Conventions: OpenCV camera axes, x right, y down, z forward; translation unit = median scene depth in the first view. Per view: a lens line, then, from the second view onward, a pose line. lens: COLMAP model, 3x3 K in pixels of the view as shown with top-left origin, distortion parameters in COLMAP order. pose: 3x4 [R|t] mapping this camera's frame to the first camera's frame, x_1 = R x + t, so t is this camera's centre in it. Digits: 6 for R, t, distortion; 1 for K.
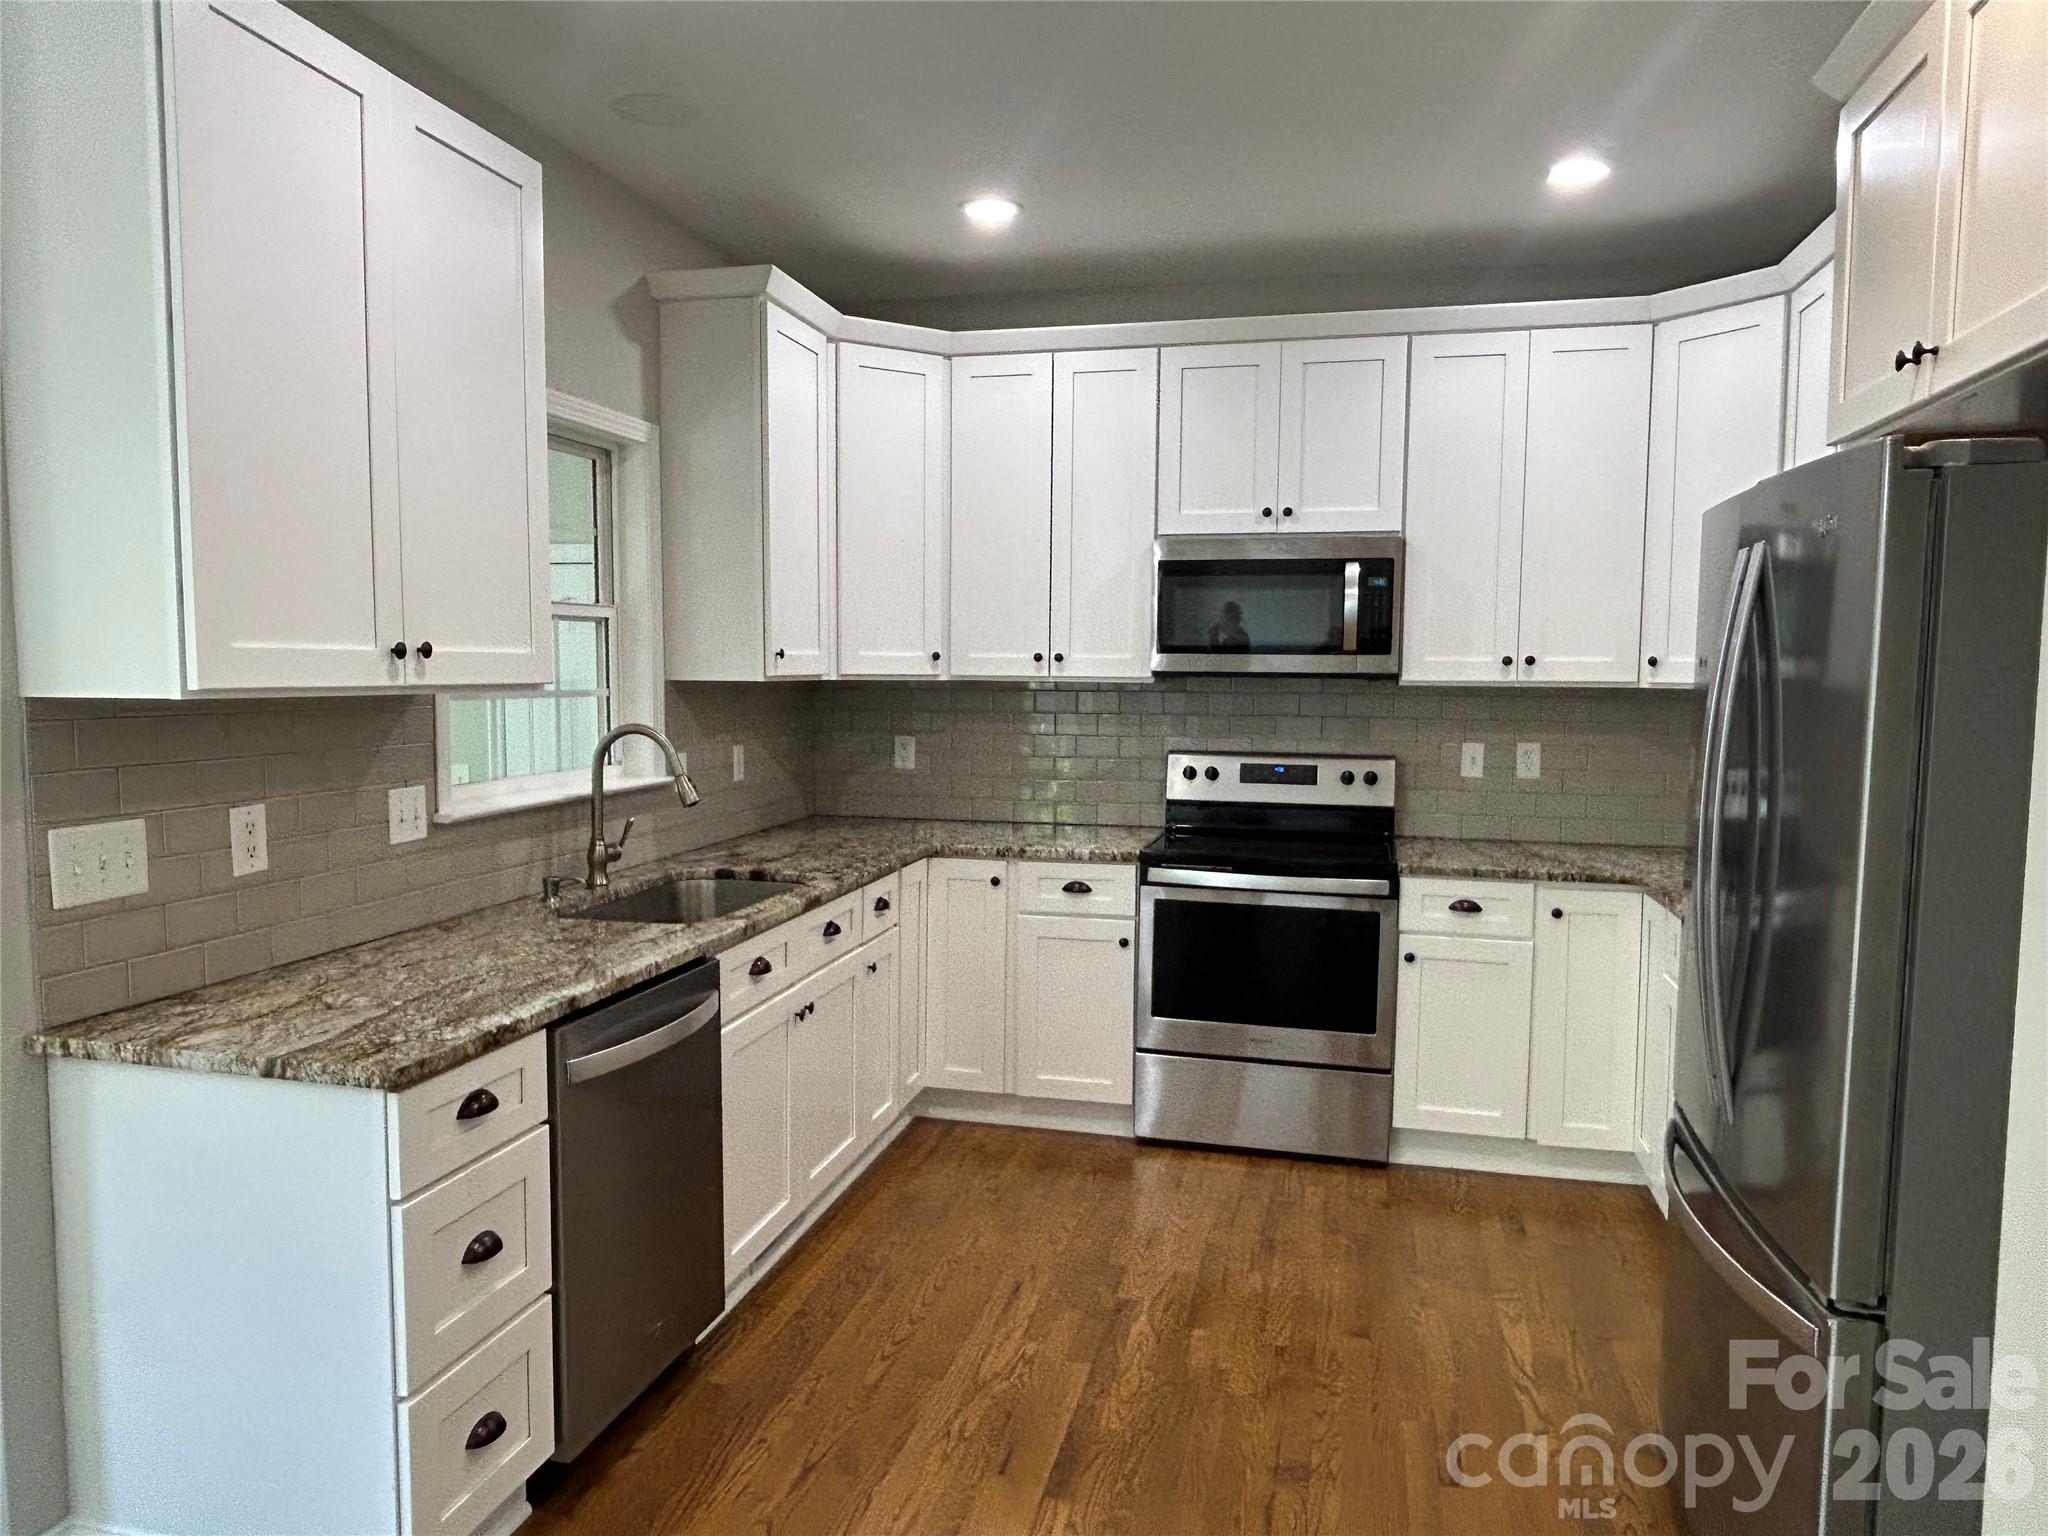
lens RADIAL K [[1388.3, 0, 1013.8], [0, 1388.3, 775.3], [0, 0, 1]] dist [0.006058, -0.007283]
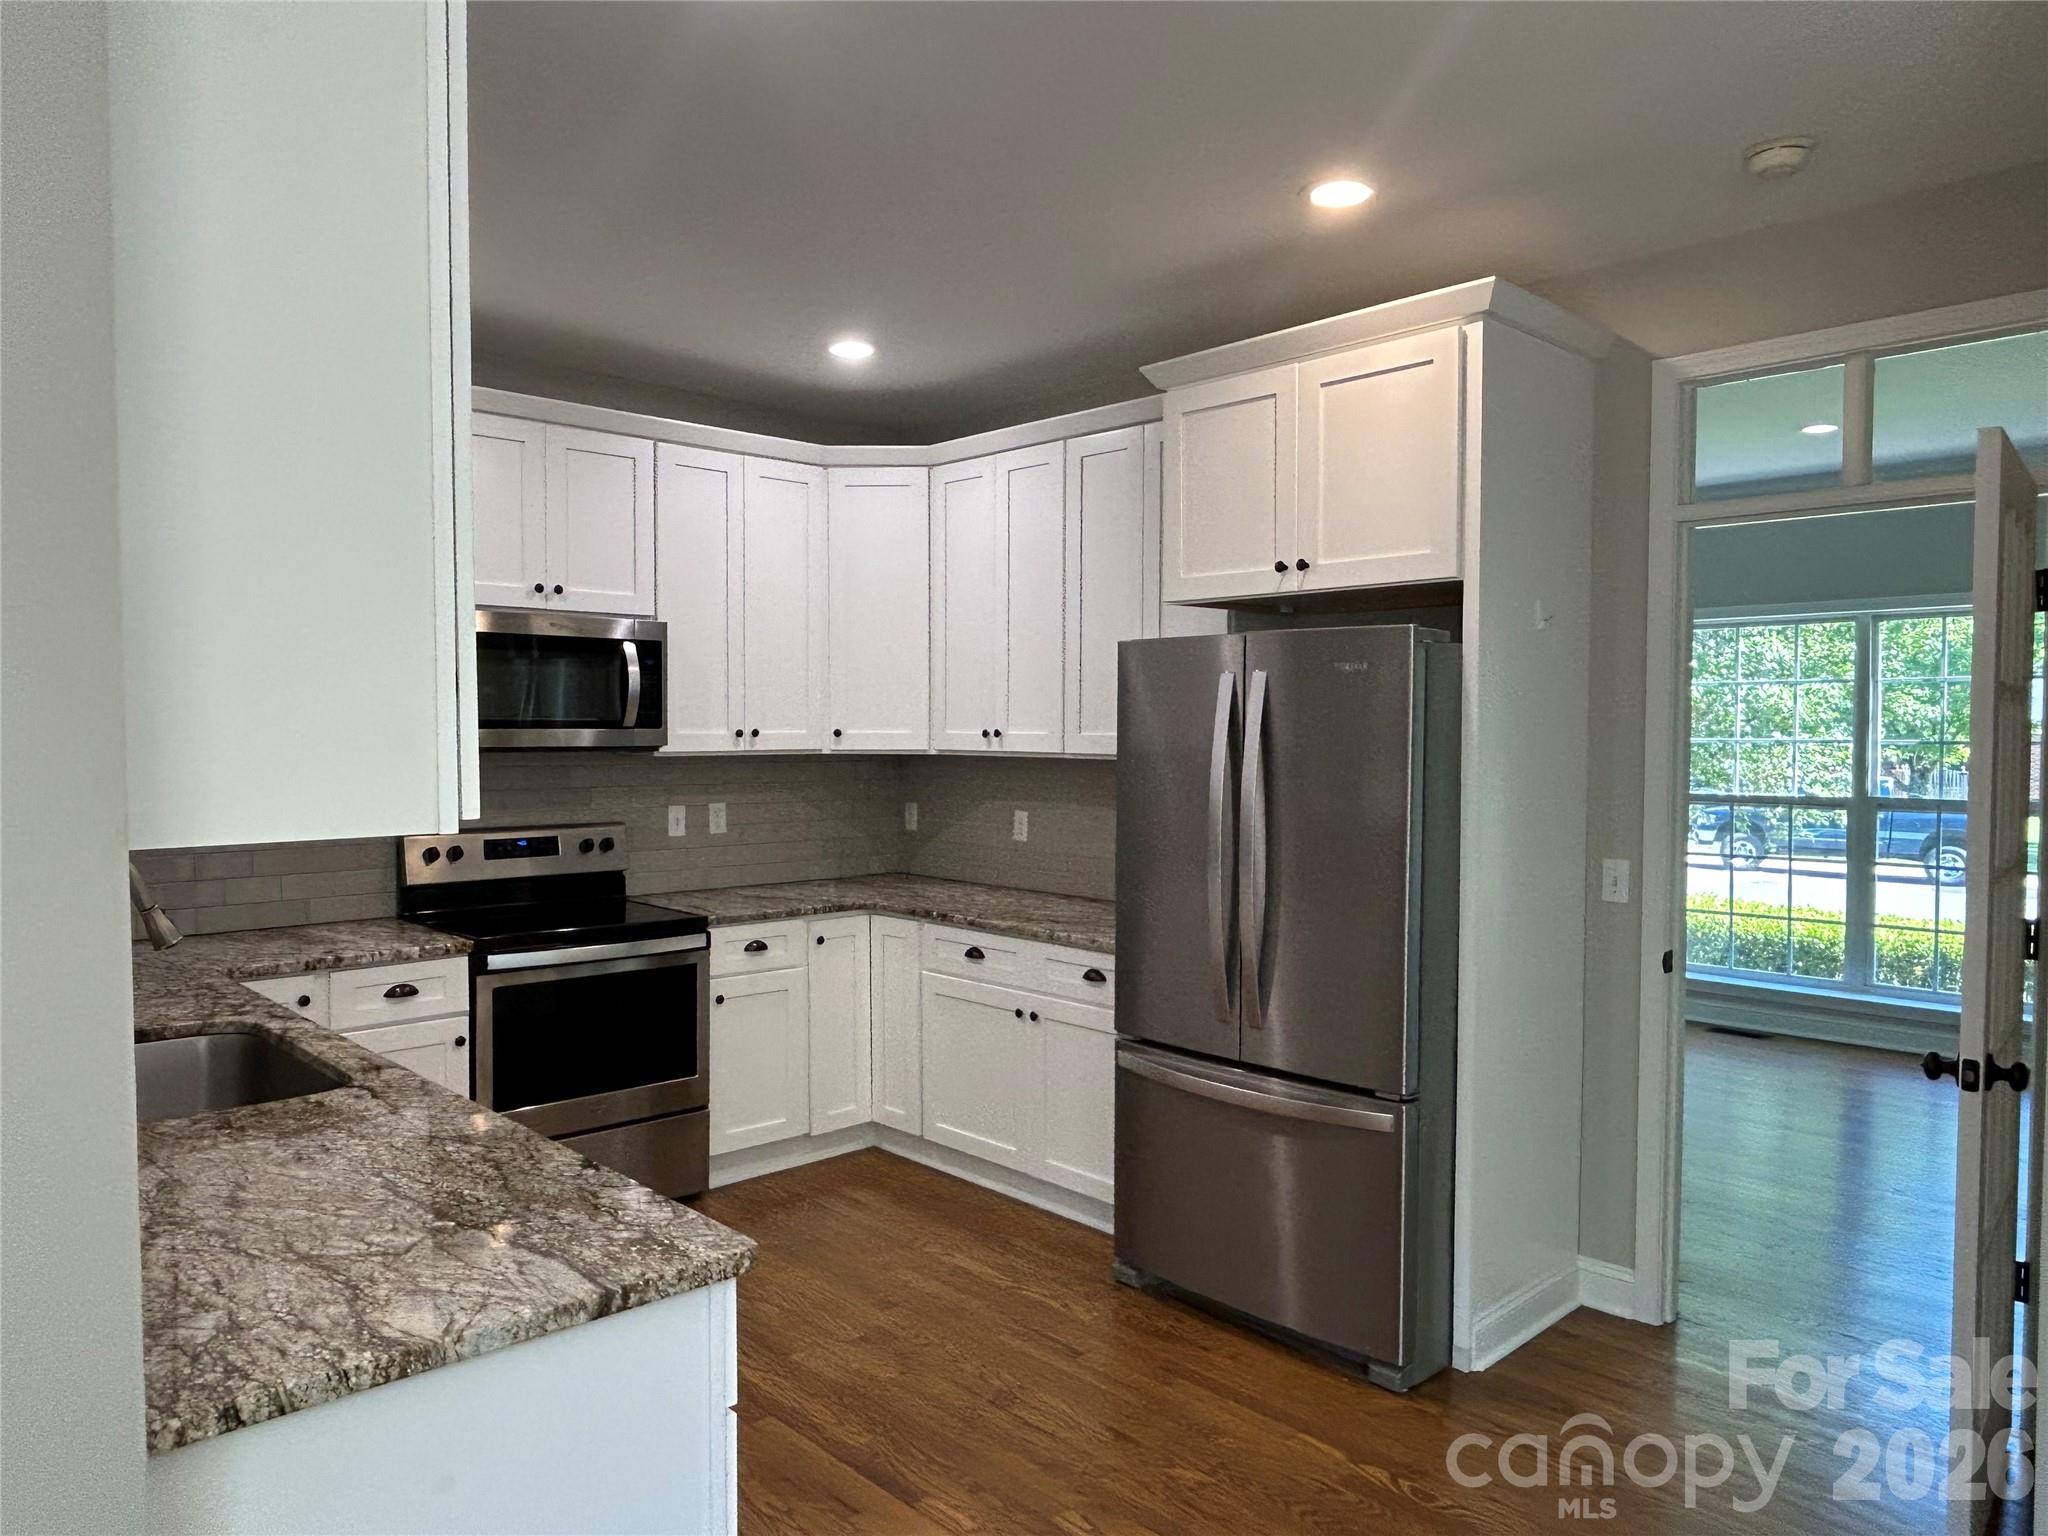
lens RADIAL K [[1388.3, 0, 1013.8], [0, 1388.3, 775.3], [0, 0, 1]] dist [0.006058, -0.007283]
pose [[0.538361, -0.037878, 0.841863, -0.502553], [0.070015, 0.997546, 0.000109, -0.031104], [-0.839801, 0.058884, 0.539692, 0.181302]]
